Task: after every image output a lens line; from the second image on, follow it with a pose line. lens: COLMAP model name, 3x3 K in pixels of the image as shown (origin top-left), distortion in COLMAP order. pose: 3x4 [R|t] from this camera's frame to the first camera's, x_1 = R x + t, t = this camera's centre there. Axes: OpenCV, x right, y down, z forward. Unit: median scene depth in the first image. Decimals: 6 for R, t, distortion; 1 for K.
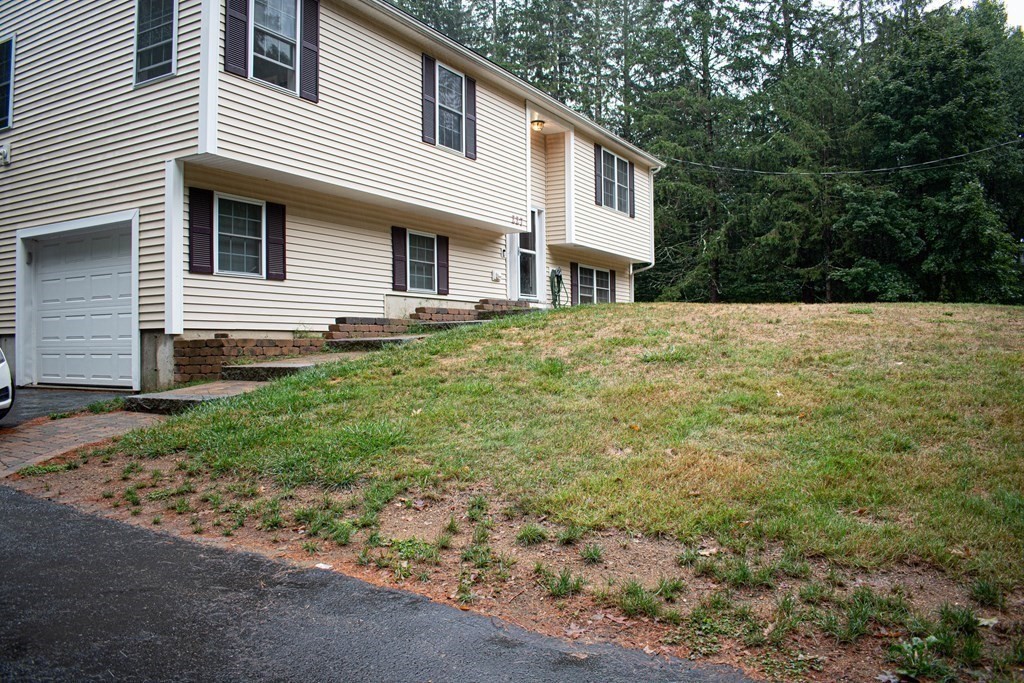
lens RADIAL K [[800.1, 0, 512.0], [0, 800.1, 341.5], [0, 0, 1]] dist [-0.094248, 0.008218]
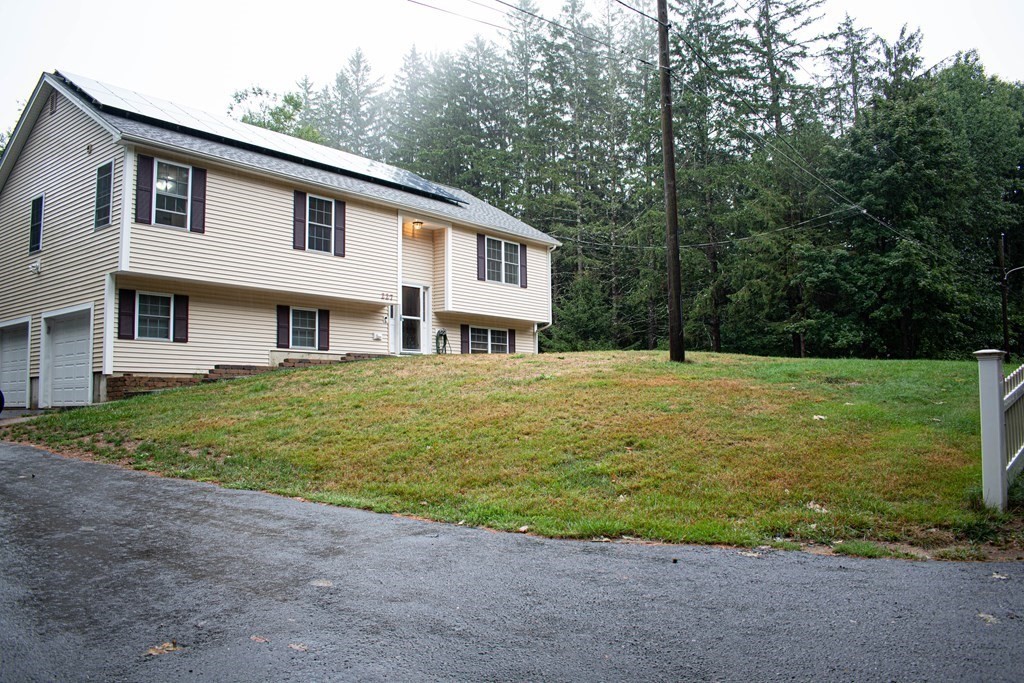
lens RADIAL K [[800.1, 0, 512.0], [0, 800.1, 341.5], [0, 0, 1]] dist [-0.094248, 0.008218]
pose [[0.987849, -0.015779, -0.154610, 0.502565], [0.004871, 0.997487, -0.070677, 0.031015], [0.155337, 0.069065, 0.985444, -0.389704]]
